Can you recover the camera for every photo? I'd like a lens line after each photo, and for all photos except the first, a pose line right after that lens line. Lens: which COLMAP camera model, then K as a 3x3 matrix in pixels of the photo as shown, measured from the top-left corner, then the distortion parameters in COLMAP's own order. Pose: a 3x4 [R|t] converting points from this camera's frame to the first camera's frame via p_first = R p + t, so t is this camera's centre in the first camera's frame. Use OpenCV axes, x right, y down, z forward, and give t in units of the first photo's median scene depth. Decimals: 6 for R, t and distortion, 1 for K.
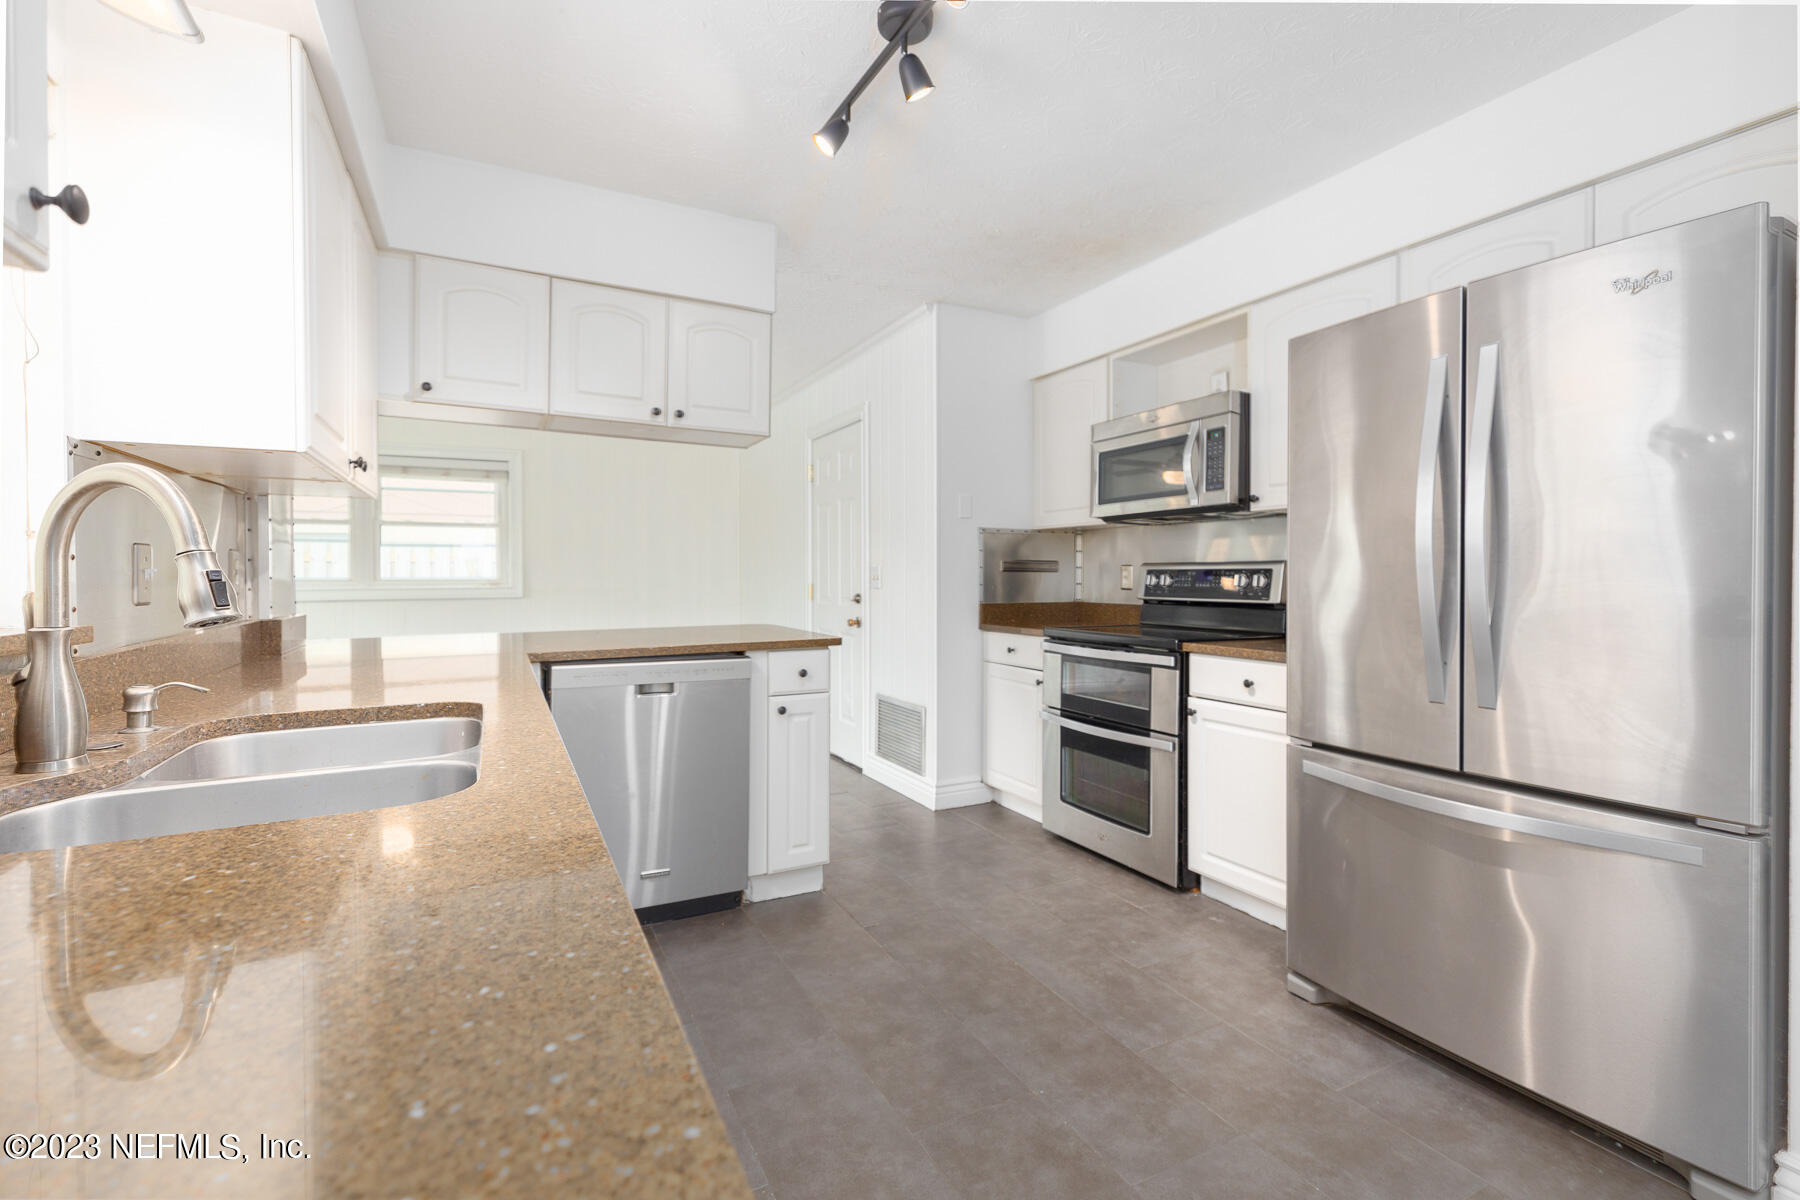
lens RADIAL K [[819.8, 0, 932.2], [0, 819.8, 581.2], [0, 0, 1]] dist [0.004198, 0.000275]
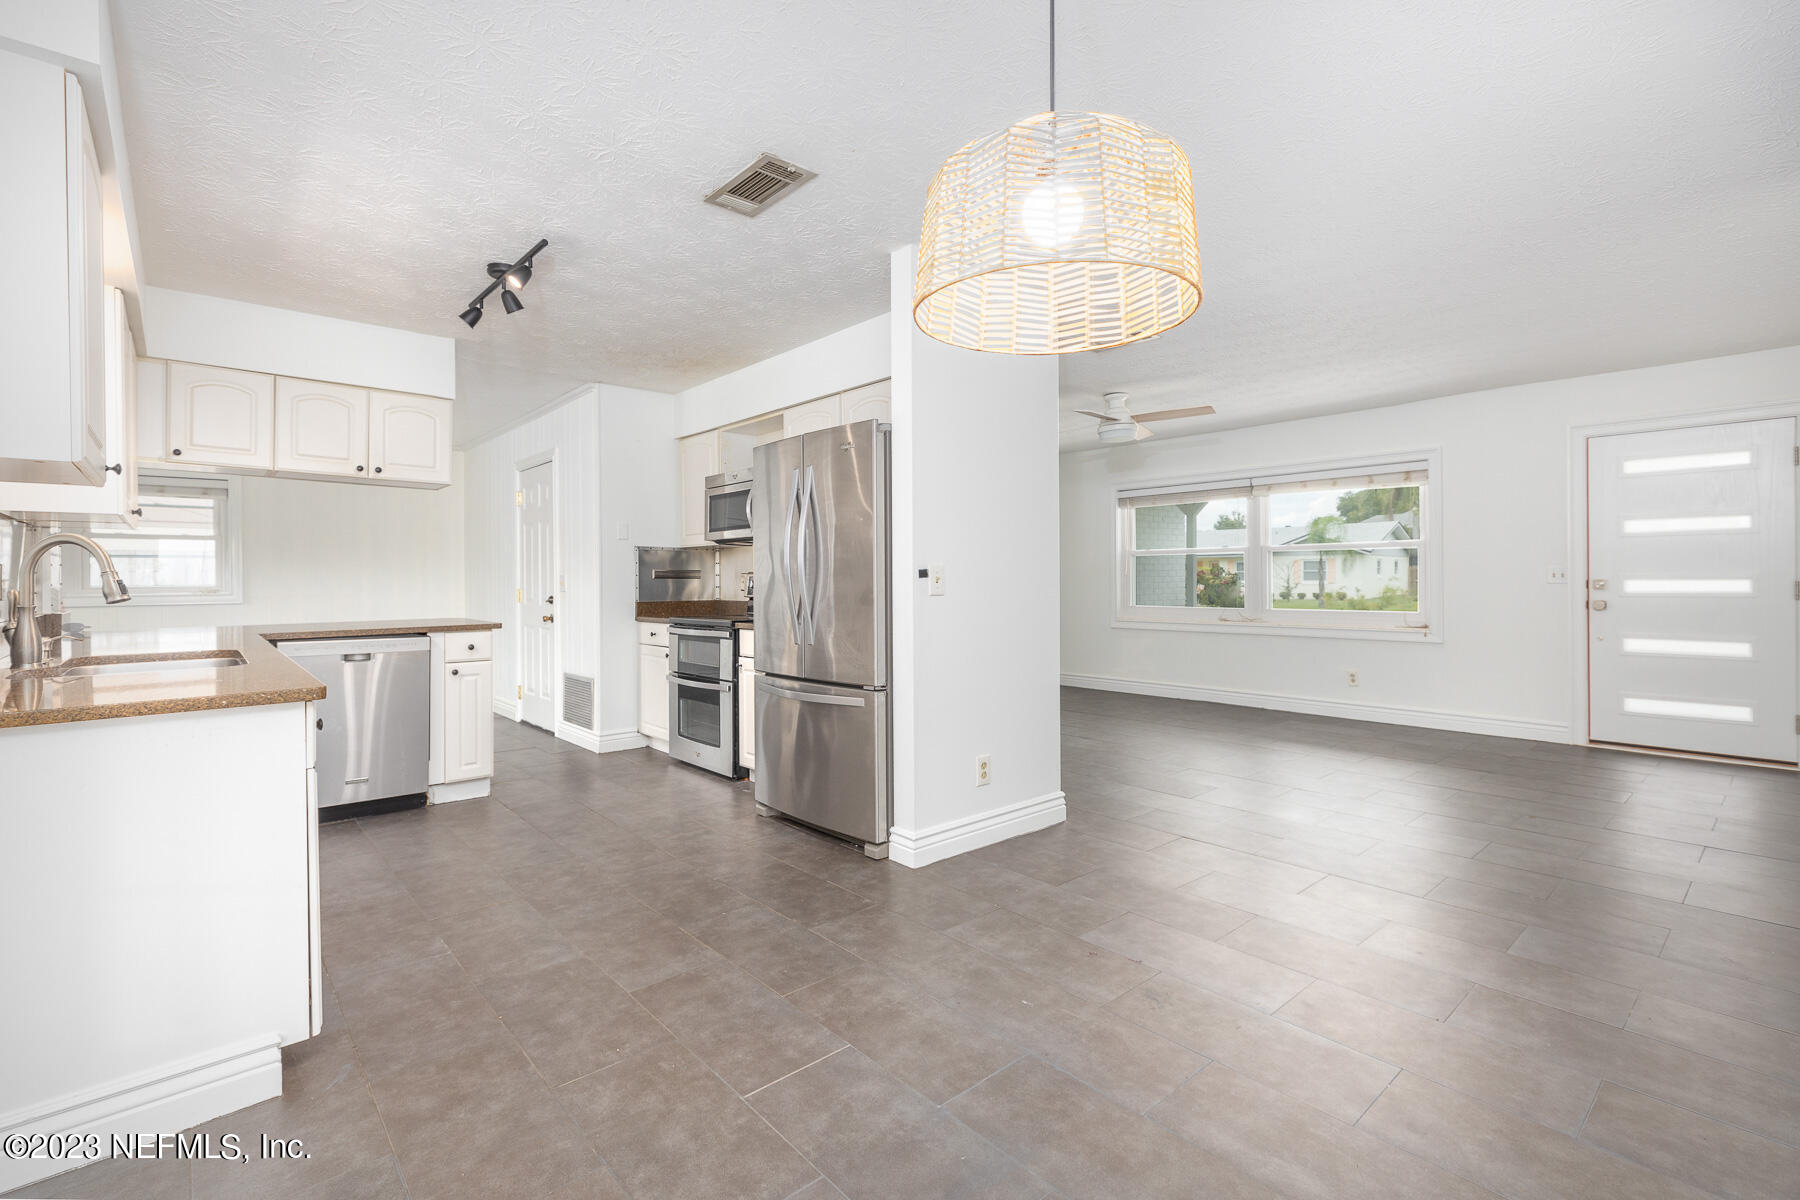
lens RADIAL K [[798.2, 0, 900.7], [0, 798.2, 584.4], [0, 0, 1]] dist [-0.002878, -0.000563]
pose [[0.972621, -0.005899, 0.232324, 0.258102], [0.006812, 0.999972, -0.003127, 0.007838], [-0.232299, 0.004624, 0.972633, -0.574241]]
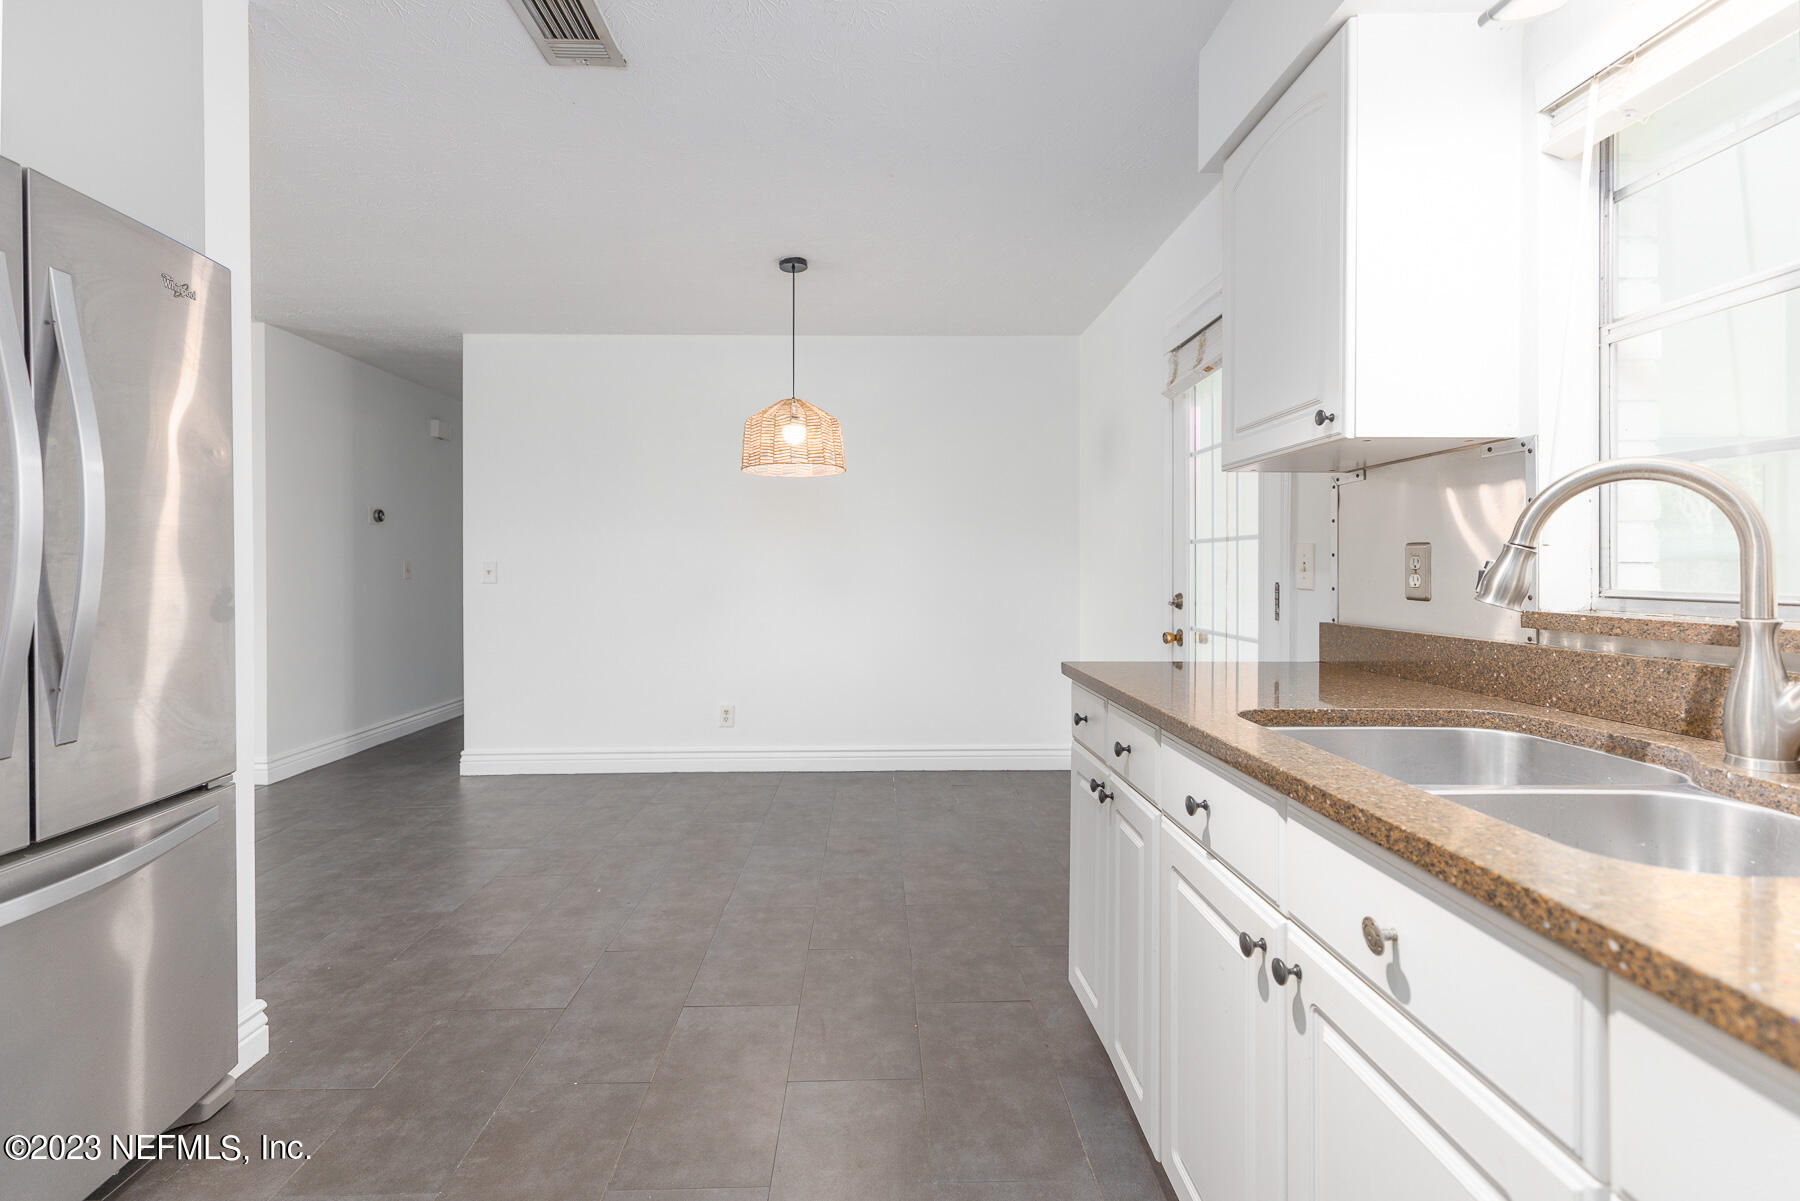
lens RADIAL K [[853.1, 0, 898.4], [0, 853.1, 577.0], [0, 0, 1]] dist [-0.062281, 0.000040]
pose [[-0.899497, -0.003530, 0.436912, -0.202443], [0.004668, 0.999833, 0.017687, -0.003540], [-0.436901, 0.017949, -0.899330, 0.783689]]
